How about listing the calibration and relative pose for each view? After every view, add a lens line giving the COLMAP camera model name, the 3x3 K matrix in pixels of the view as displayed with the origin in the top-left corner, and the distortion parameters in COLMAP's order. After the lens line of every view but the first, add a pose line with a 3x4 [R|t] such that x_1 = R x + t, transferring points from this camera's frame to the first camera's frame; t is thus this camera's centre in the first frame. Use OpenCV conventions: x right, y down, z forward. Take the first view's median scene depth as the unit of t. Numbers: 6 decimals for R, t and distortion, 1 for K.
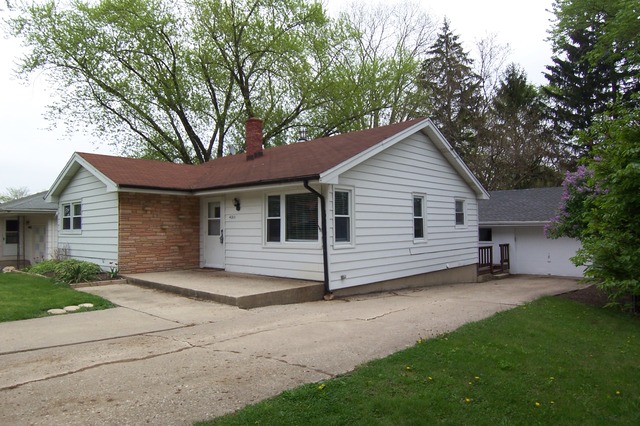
lens RADIAL K [[429.4, 0, 316.7], [0, 429.4, 213.2], [0, 0, 1]] dist [-0.003111, -0.063375]
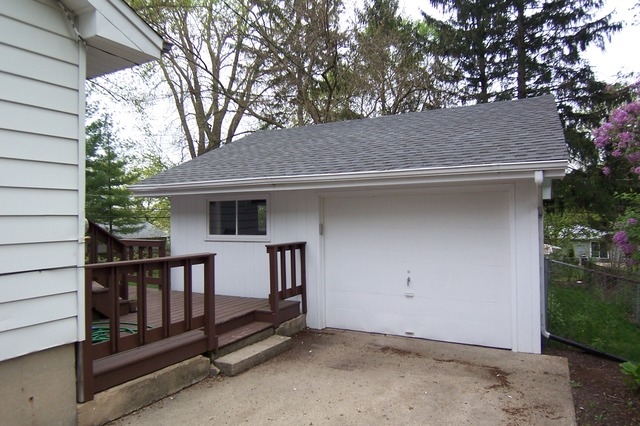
lens RADIAL K [[429.4, 0, 316.7], [0, 429.4, 213.2], [0, 0, 1]] dist [-0.003111, -0.063375]
pose [[0.972679, -0.005270, 0.232095, 0.377577], [0.000844, 0.999816, 0.019168, 0.042182], [-0.232153, -0.018448, 0.972504, 0.659912]]
